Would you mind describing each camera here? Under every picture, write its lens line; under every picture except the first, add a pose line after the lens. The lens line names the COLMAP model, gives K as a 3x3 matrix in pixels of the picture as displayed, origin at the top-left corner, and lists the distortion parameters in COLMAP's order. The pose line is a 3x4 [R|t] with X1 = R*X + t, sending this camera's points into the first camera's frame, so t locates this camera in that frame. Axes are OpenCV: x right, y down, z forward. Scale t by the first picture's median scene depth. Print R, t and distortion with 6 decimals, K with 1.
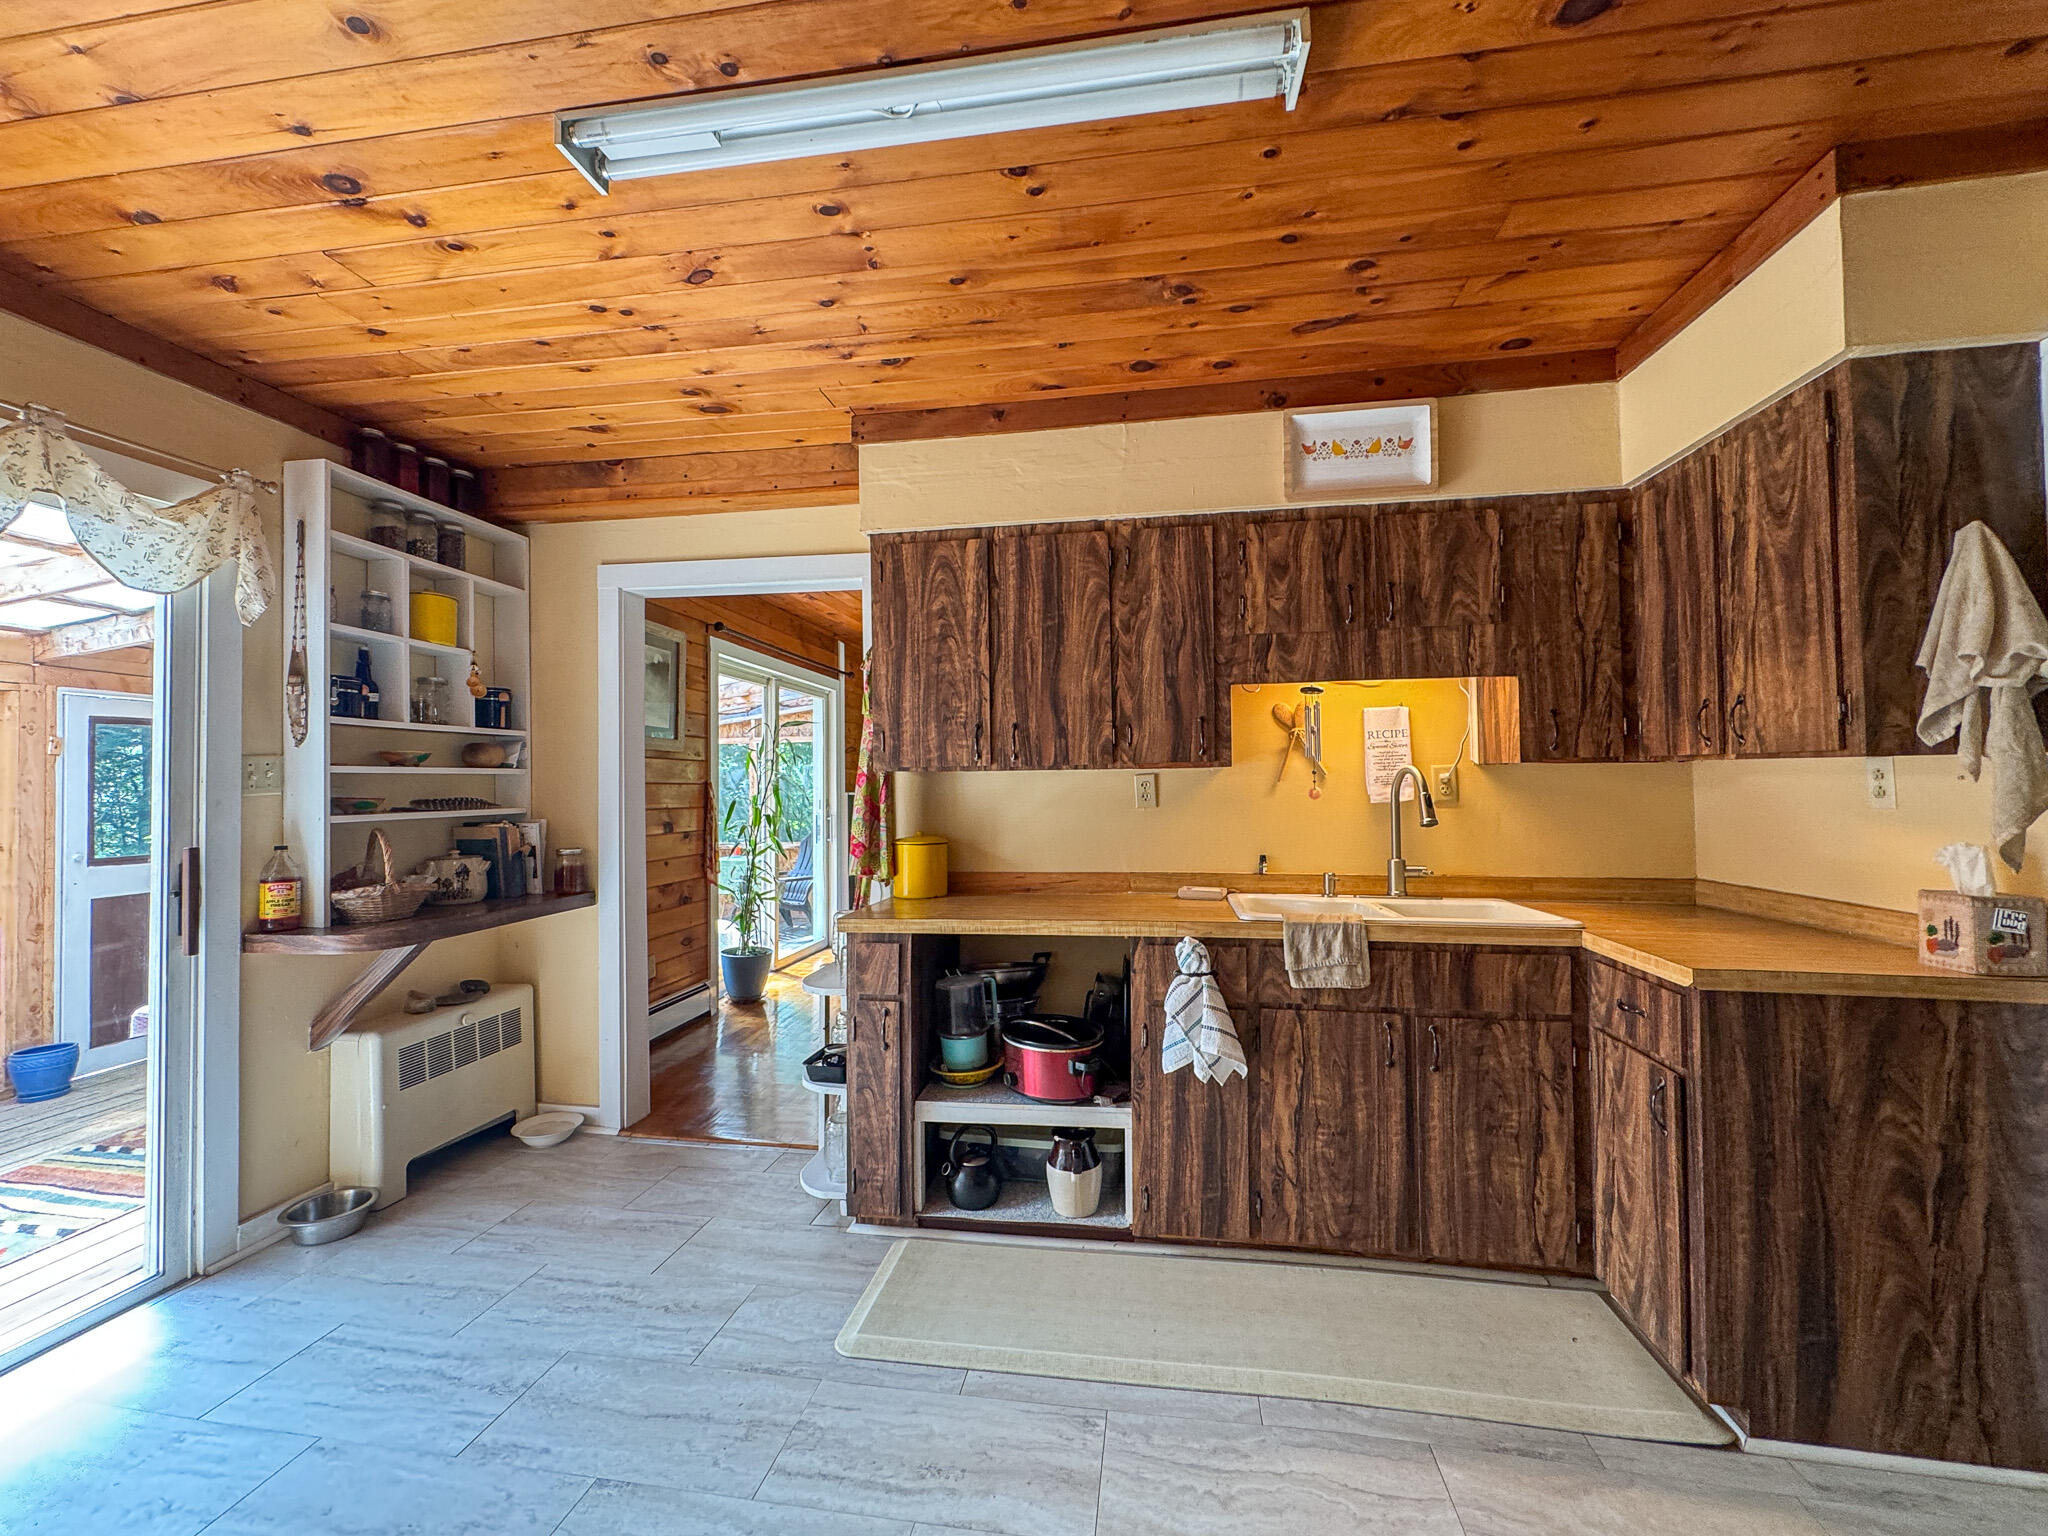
lens RADIAL K [[830.0, 0, 1029.7], [0, 830.0, 767.7], [0, 0, 1]] dist [-0.003193, 0.000389]
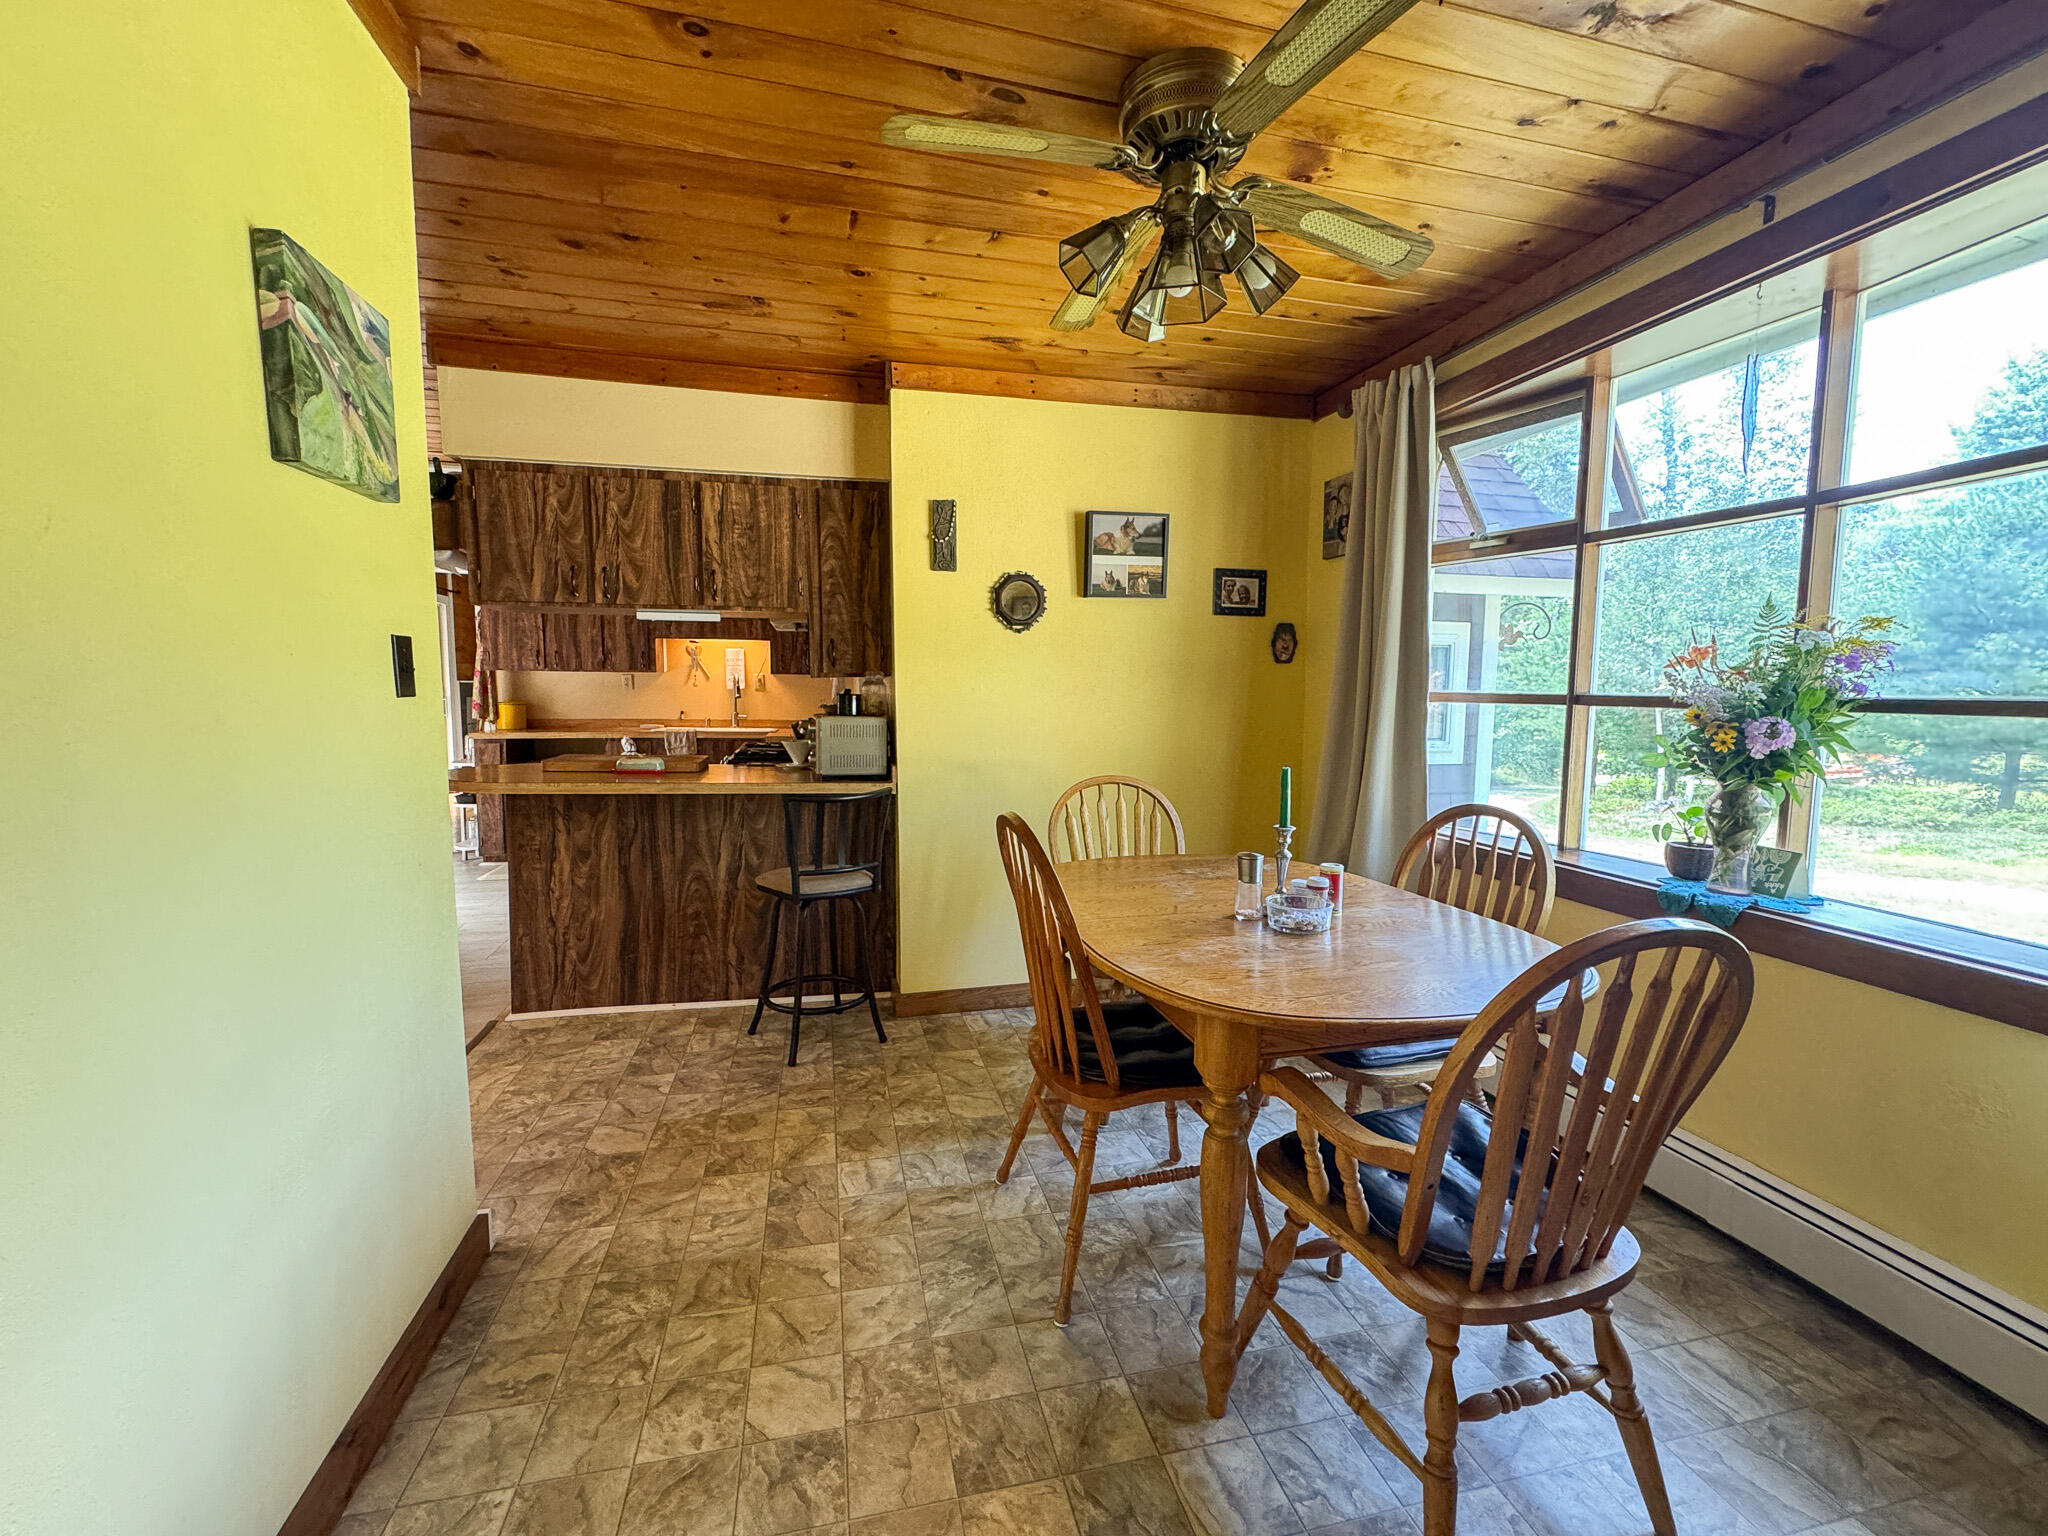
lens RADIAL K [[830.0, 0, 1036.0], [0, 830.0, 770.5], [0, 0, 1]] dist [-0.003193, 0.000389]
pose [[0.920140, -0.016559, 0.391240, 0.355750], [-0.032090, 0.992556, 0.117482, -0.044064], [-0.390273, -0.120655, 0.912759, -1.941841]]
